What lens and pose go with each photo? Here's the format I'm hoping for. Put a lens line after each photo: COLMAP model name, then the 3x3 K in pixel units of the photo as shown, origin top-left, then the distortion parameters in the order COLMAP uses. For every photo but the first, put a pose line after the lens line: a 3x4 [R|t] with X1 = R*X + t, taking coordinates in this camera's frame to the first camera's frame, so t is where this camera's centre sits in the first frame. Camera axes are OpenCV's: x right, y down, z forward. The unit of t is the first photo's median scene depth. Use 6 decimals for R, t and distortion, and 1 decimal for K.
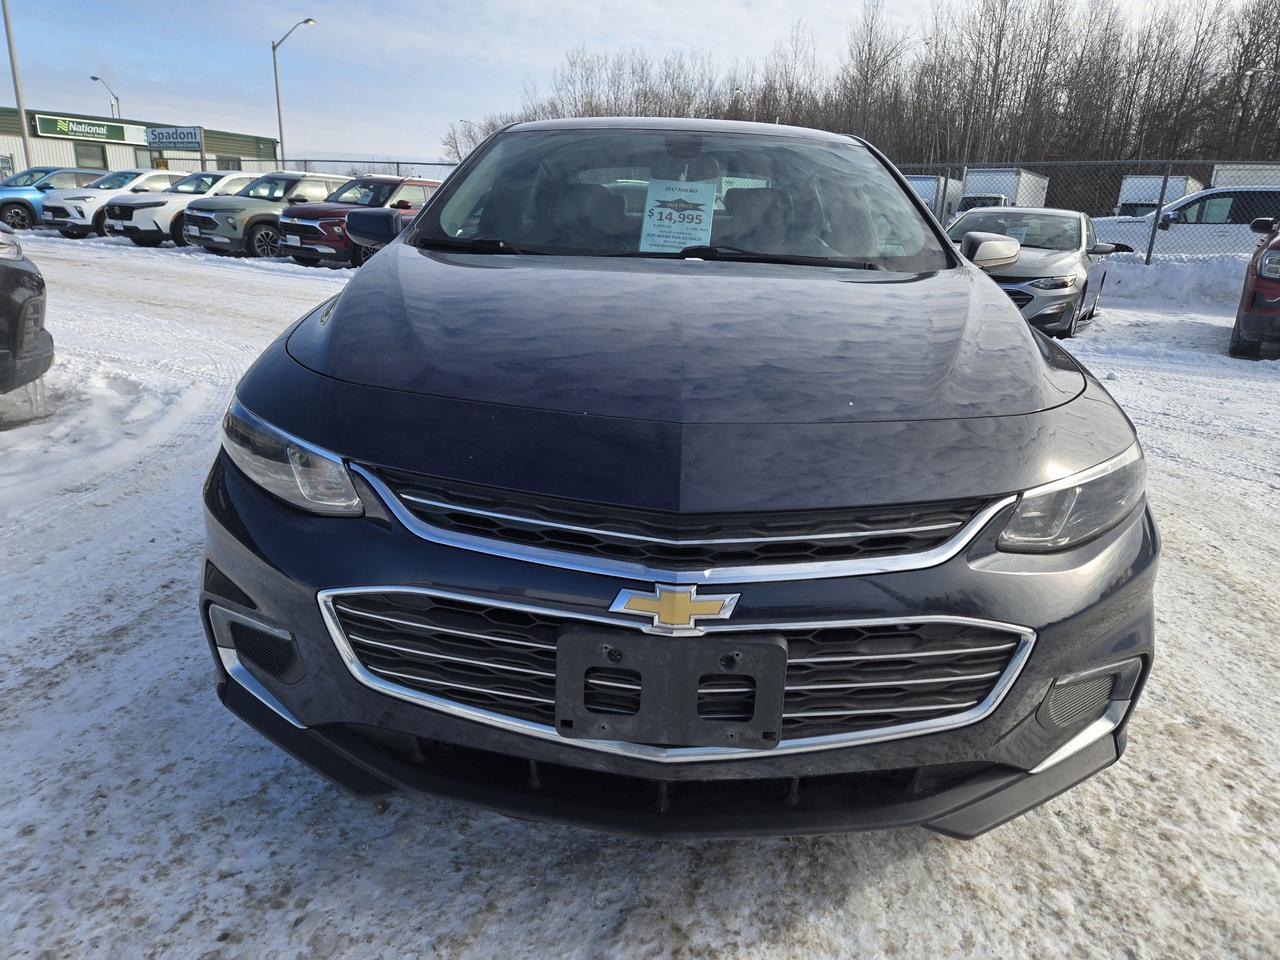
lens RADIAL K [[880.5, 0, 631.7], [0, 880.5, 481.2], [0, 0, 1]] dist [0.048245, -0.035286]
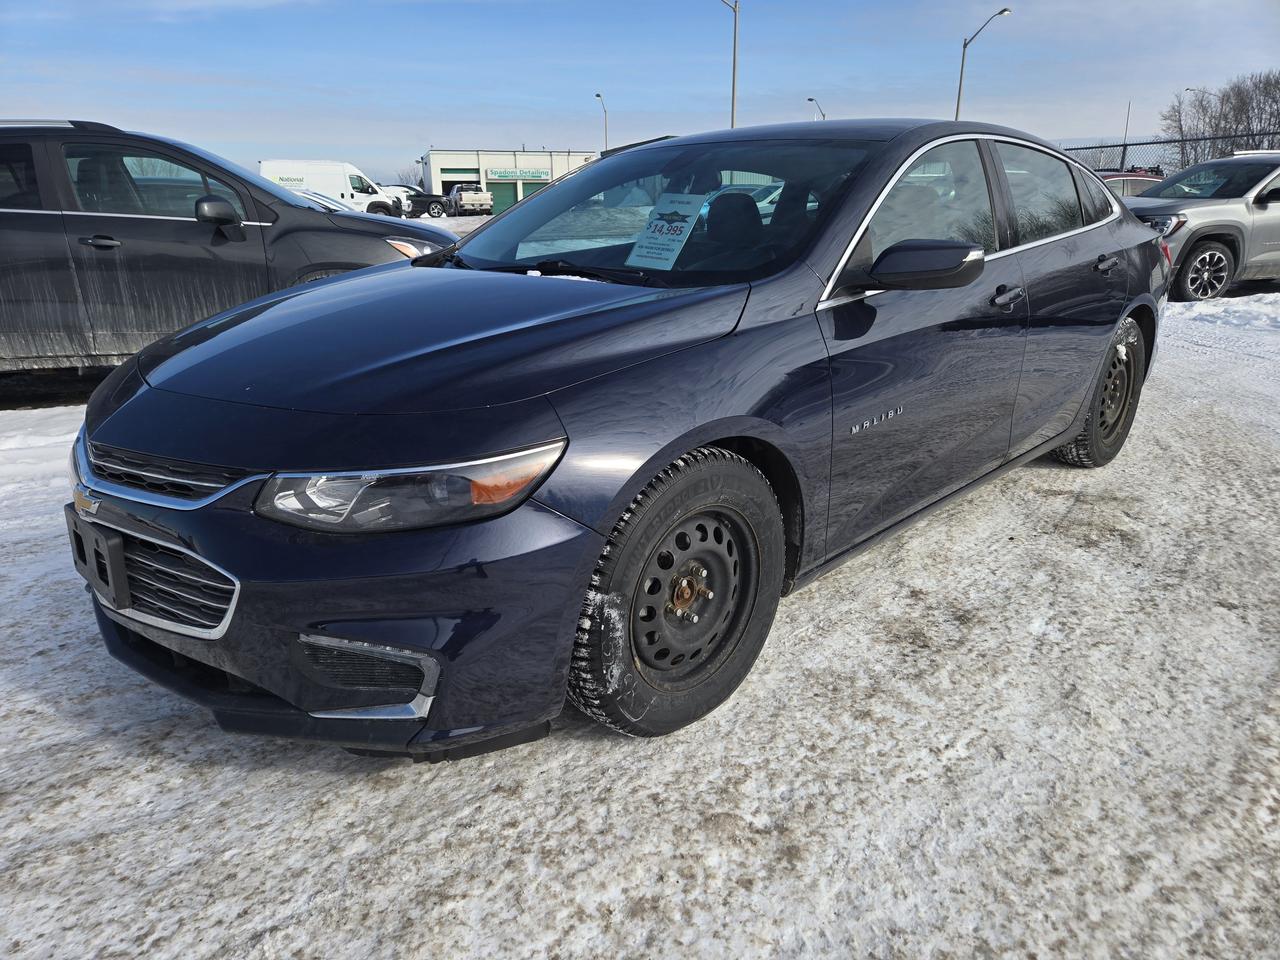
lens RADIAL K [[880.5, 0, 631.7], [0, 880.5, 481.2], [0, 0, 1]] dist [0.048245, -0.035286]
pose [[0.725930, 0.165911, -0.667457, 1.375900], [-0.160641, 0.984527, 0.070012, -0.120524], [0.668745, 0.056397, 0.741350, 0.358463]]
